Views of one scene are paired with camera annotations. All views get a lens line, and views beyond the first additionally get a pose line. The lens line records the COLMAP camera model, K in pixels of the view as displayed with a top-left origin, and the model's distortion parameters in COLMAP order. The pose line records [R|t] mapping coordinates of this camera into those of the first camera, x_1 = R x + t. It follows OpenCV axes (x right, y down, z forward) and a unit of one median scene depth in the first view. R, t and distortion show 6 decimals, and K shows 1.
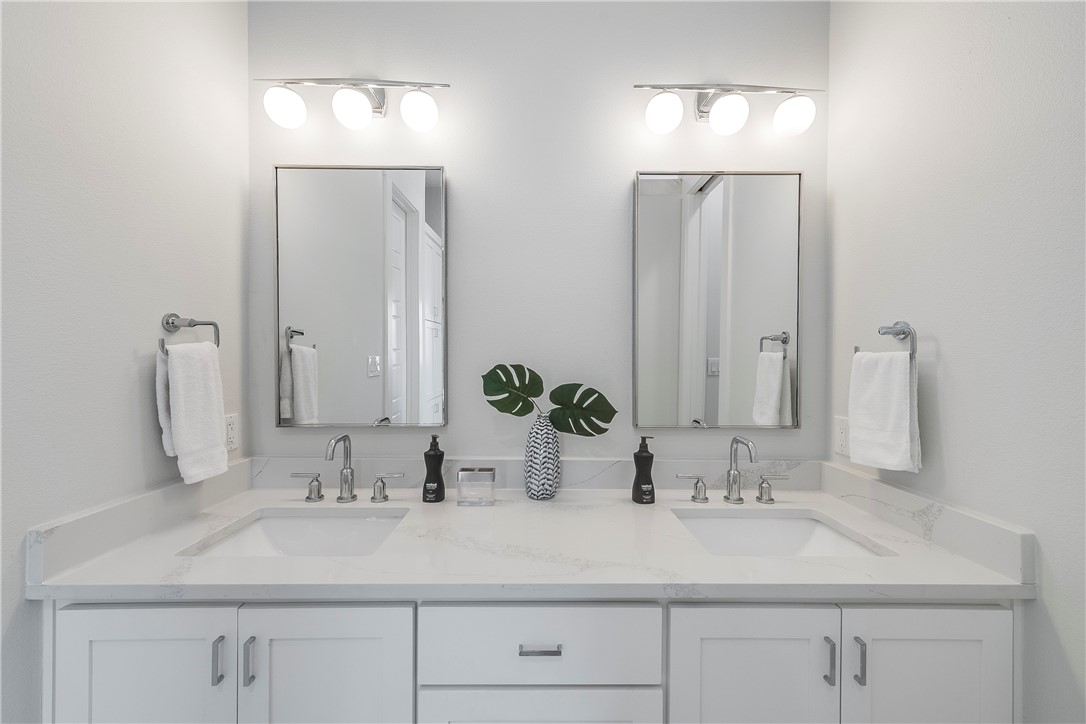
lens RADIAL K [[426.3, 0, 546.0], [0, 426.3, 364.2], [0, 0, 1]] dist [0.002520, -0.000159]
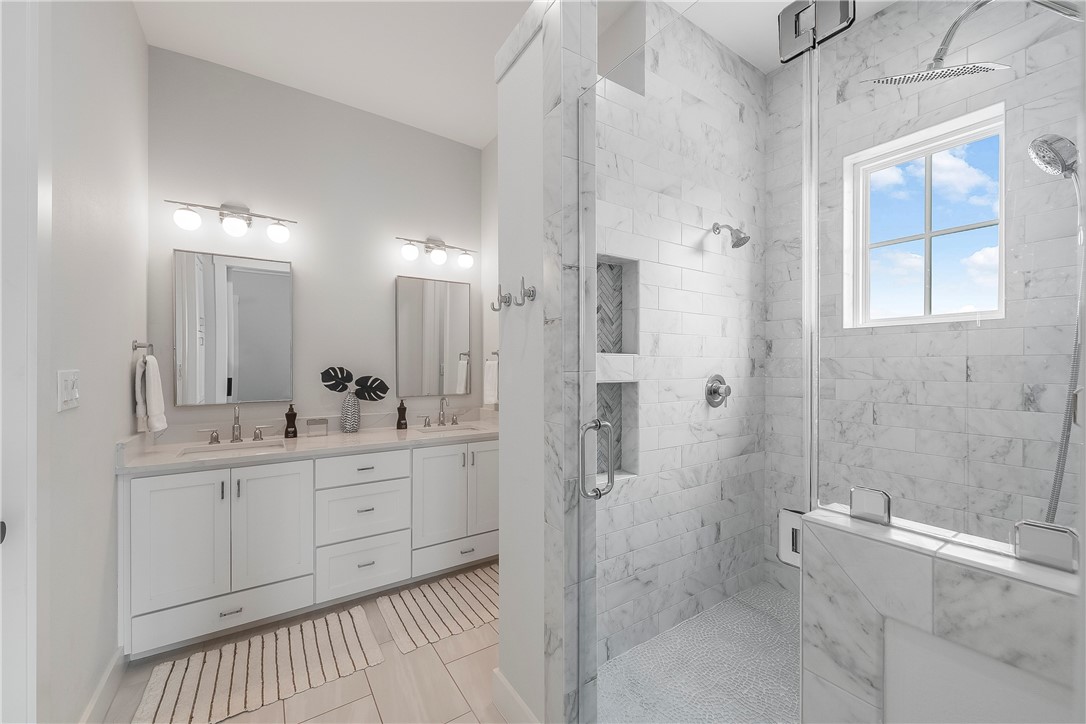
lens RADIAL K [[426.3, 0, 546.0], [0, 426.3, 364.2], [0, 0, 1]] dist [0.002520, -0.000159]
pose [[0.842521, -0.003668, 0.538651, -0.329551], [0.011370, 0.999875, -0.010975, 0.019307], [-0.538544, 0.015371, 0.842457, -1.262360]]
